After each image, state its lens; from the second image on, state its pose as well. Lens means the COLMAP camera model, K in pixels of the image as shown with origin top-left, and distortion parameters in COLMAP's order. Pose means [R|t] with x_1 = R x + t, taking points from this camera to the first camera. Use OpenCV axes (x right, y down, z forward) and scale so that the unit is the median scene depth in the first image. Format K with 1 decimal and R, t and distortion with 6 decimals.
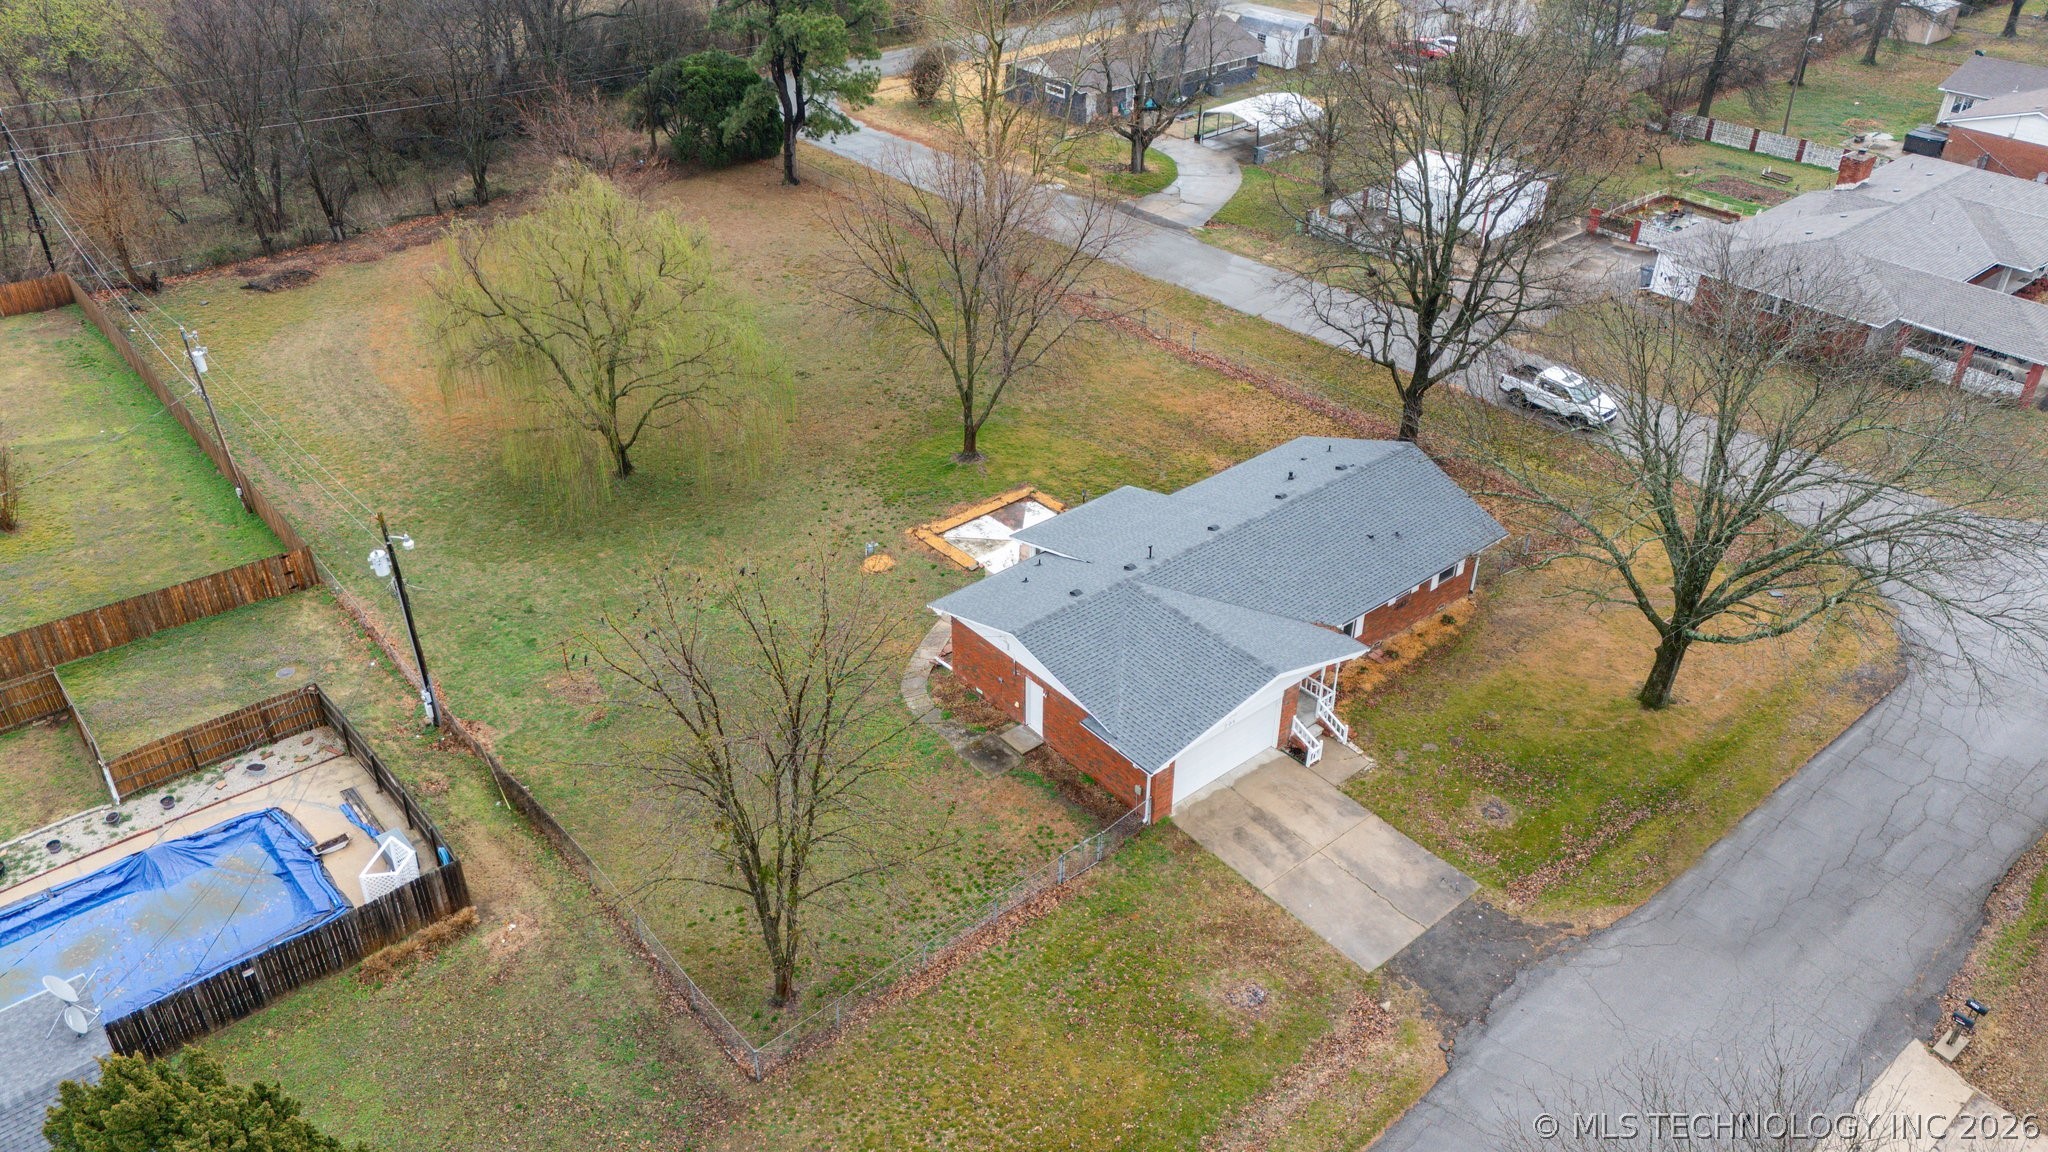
lens RADIAL K [[1502.9, 0, 1015.2], [0, 1502.9, 597.7], [0, 0, 1]] dist [0.041131, -0.023417]
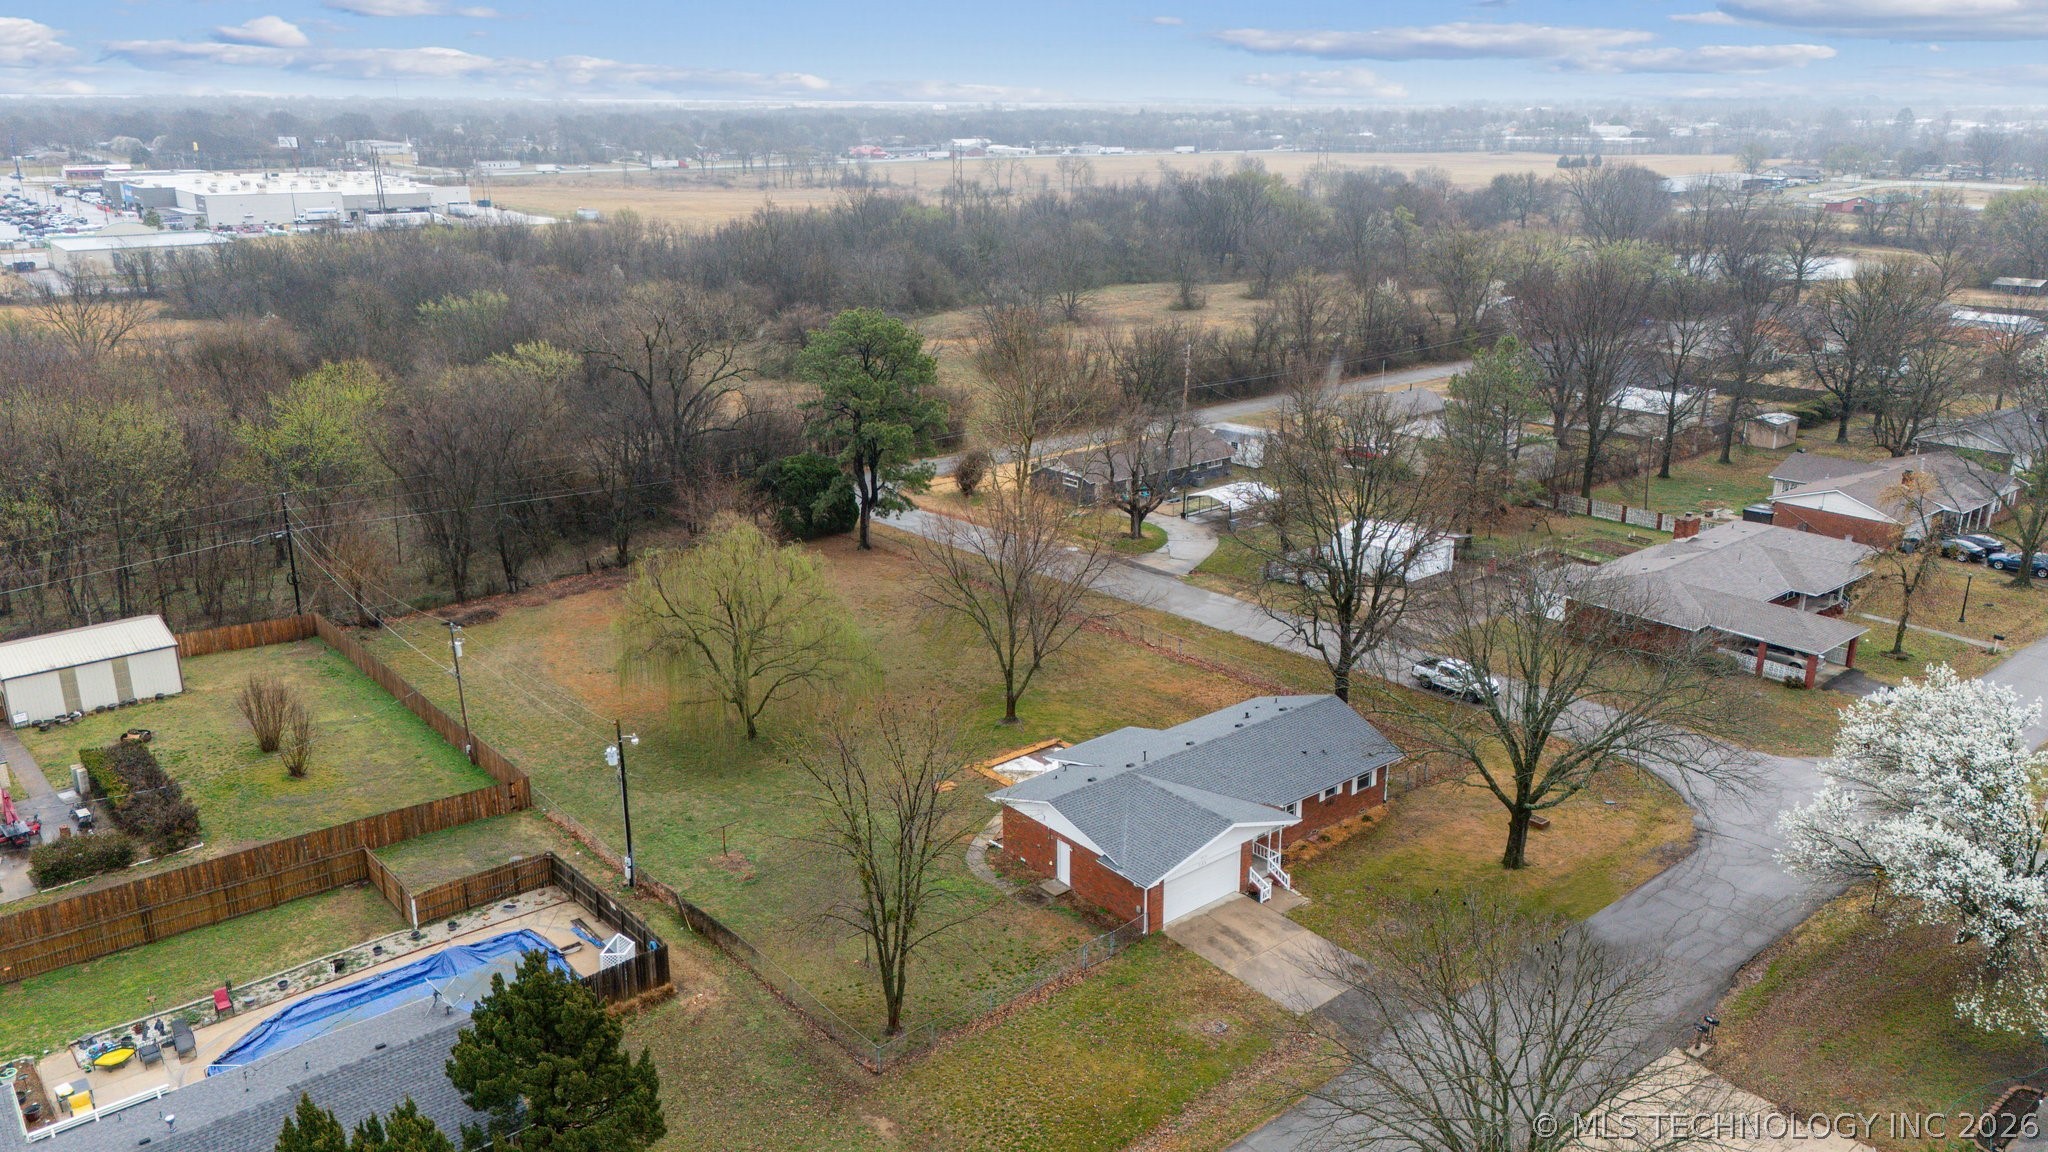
lens RADIAL K [[1502.9, 0, 1030.2], [0, 1502.9, 575.3], [0, 0, 1]] dist [0.041131, -0.023417]
pose [[0.999959, -0.008987, -0.001490, -0.011540], [0.008200, 0.959204, -0.282595, 0.177631], [0.003969, 0.282571, 0.959238, -0.349372]]
